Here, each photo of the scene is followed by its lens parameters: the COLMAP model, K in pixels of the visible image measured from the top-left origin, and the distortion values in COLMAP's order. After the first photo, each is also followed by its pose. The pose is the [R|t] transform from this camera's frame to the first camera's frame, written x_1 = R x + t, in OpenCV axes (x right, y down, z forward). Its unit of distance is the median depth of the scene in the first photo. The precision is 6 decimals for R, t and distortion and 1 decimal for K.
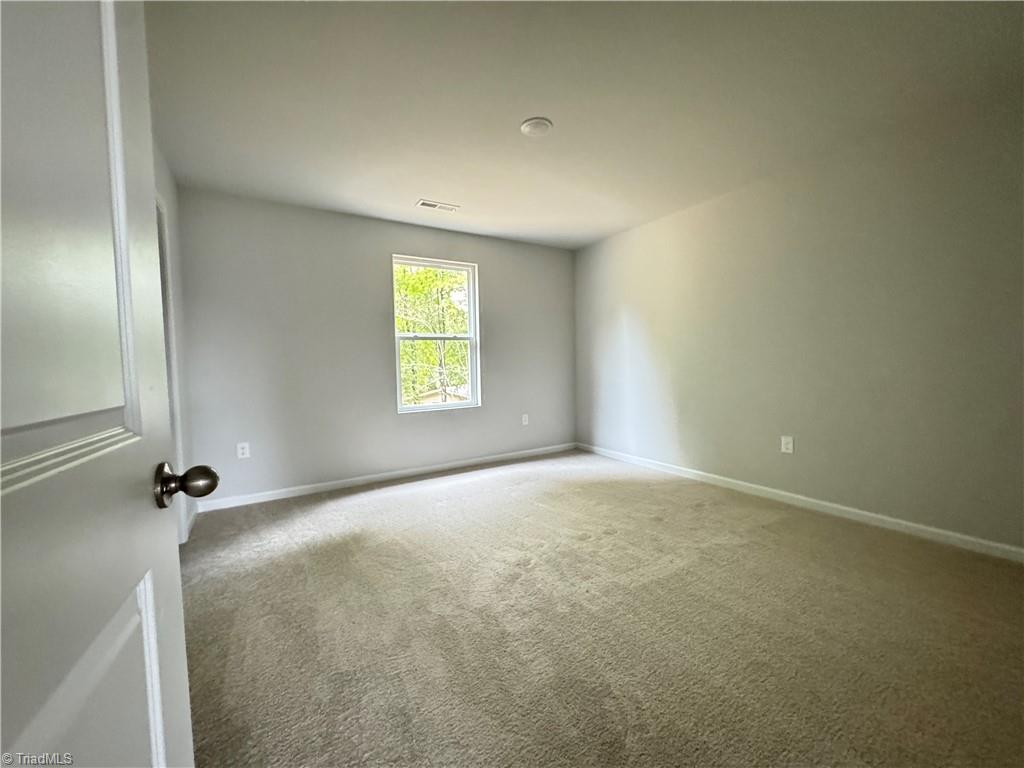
lens RADIAL K [[410.8, 0, 513.5], [0, 410.8, 385.2], [0, 0, 1]] dist [-0.003472, 0.001476]
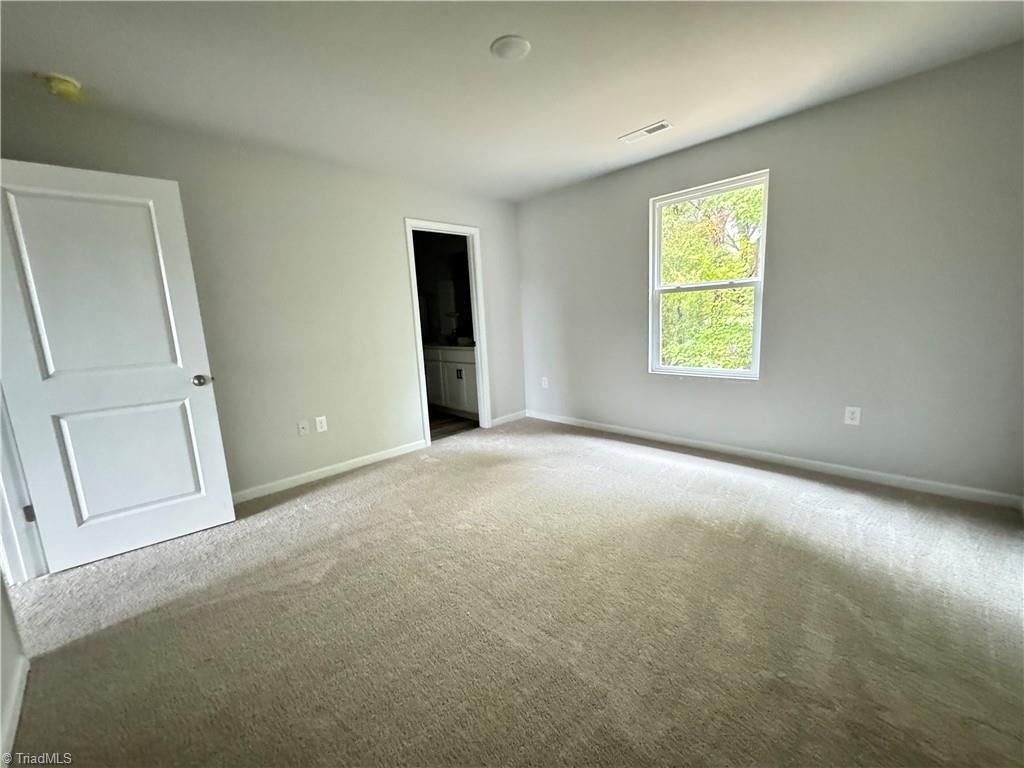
lens RADIAL K [[410.8, 0, 519.6], [0, 410.8, 386.6], [0, 0, 1]] dist [-0.003472, 0.001476]
pose [[0.232502, 0.180642, -0.955673, 0.602278], [-0.013906, 0.983117, 0.182447, -0.073842], [0.972497, -0.029130, 0.231089, 0.518405]]
